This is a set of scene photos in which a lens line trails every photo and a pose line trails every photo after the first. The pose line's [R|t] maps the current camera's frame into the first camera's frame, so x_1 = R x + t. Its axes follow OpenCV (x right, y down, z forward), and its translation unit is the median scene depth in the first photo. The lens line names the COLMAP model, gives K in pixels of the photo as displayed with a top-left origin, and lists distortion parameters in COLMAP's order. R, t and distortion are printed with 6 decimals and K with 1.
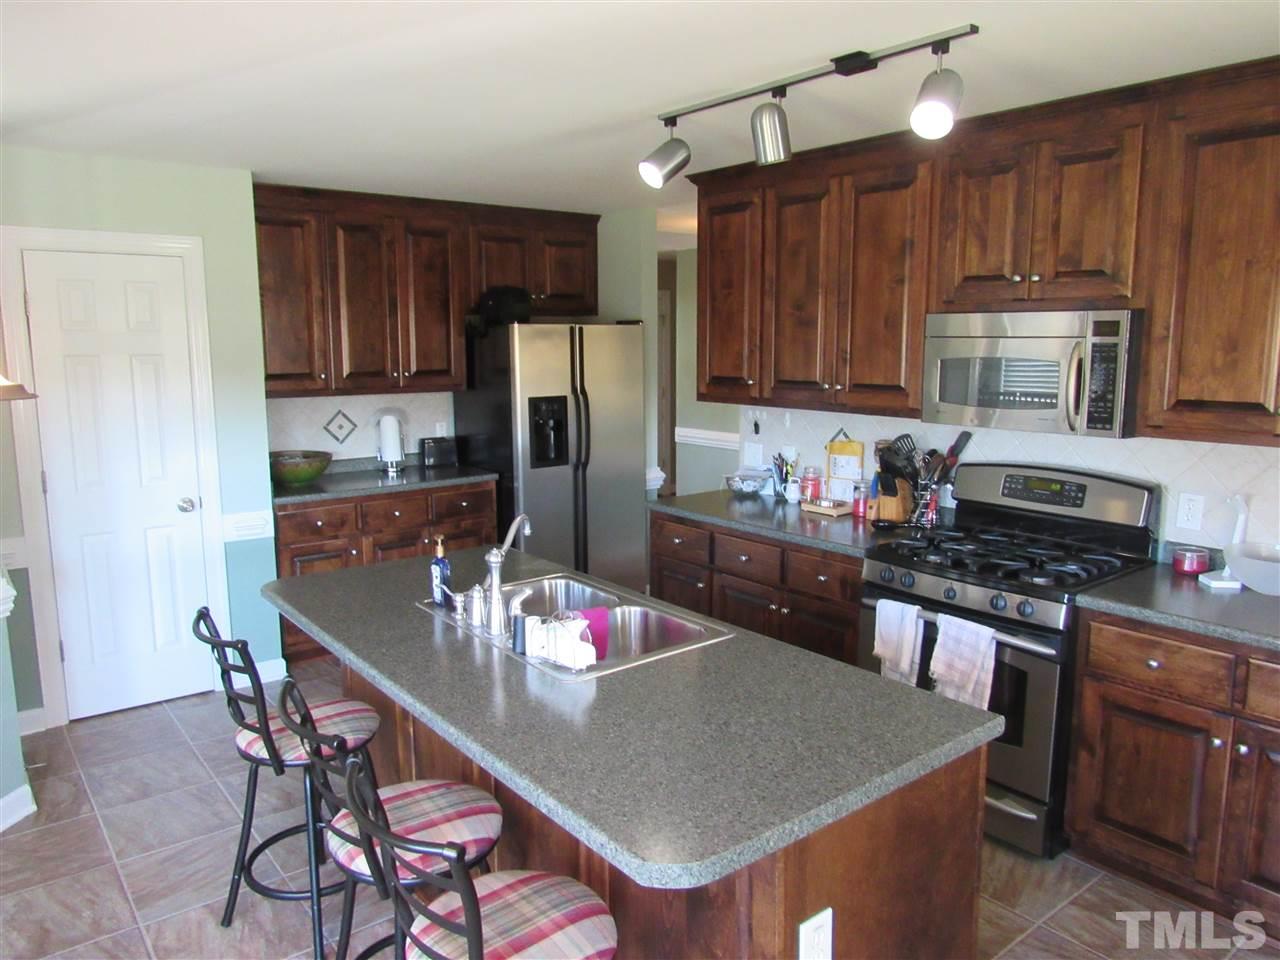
lens RADIAL K [[913.0, 0, 647.5], [0, 913.0, 477.7], [0, 0, 1]] dist [-0.005568, -0.003126]
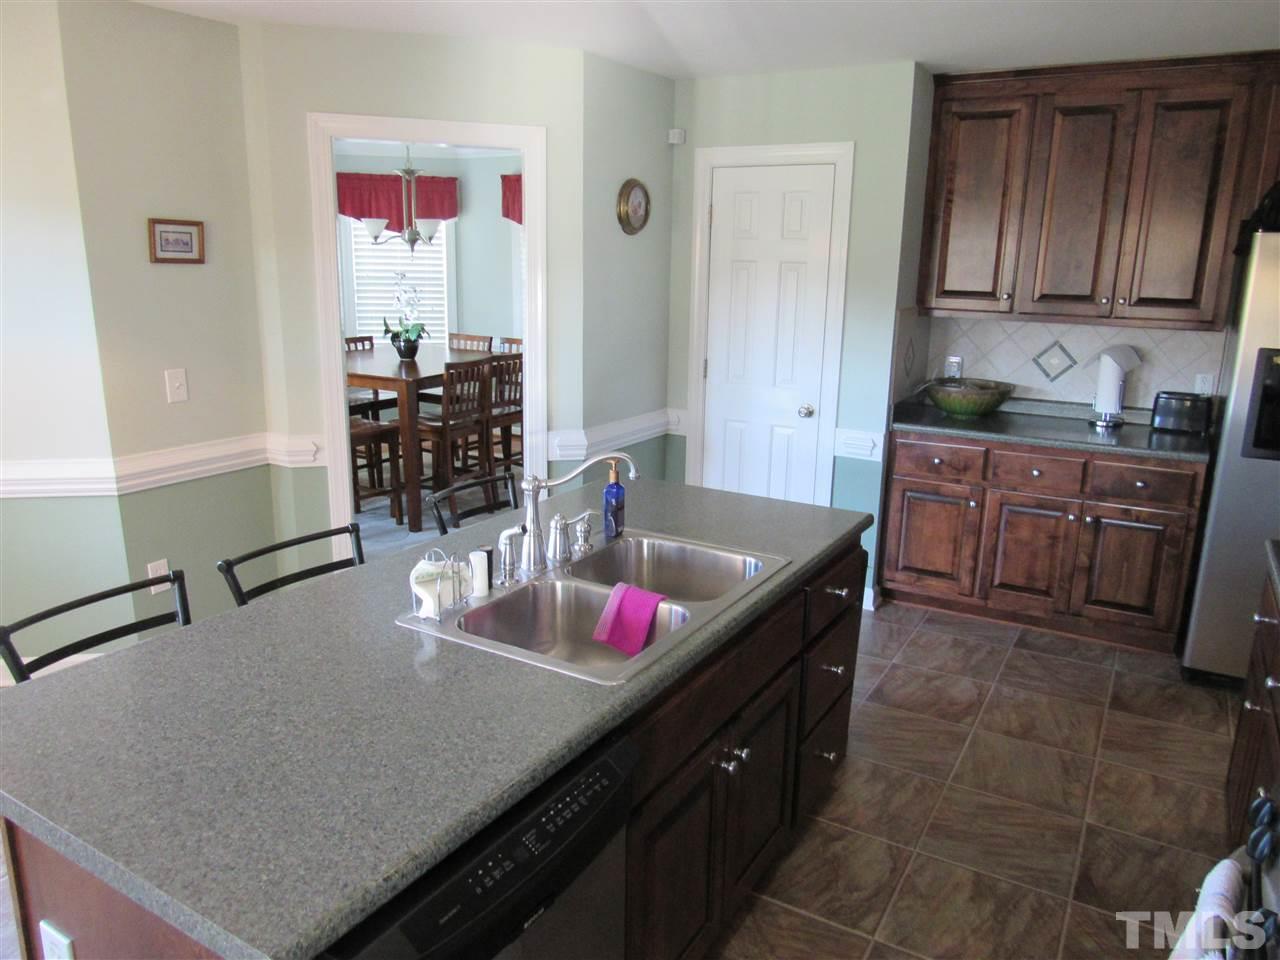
lens RADIAL K [[913.0, 0, 647.5], [0, 913.0, 477.7], [0, 0, 1]] dist [-0.005568, -0.003126]
pose [[0.357870, 0.228652, -0.905344, 0.325925], [-0.159936, 0.970238, 0.181820, -0.047134], [0.919972, 0.079729, 0.383789, 0.368221]]
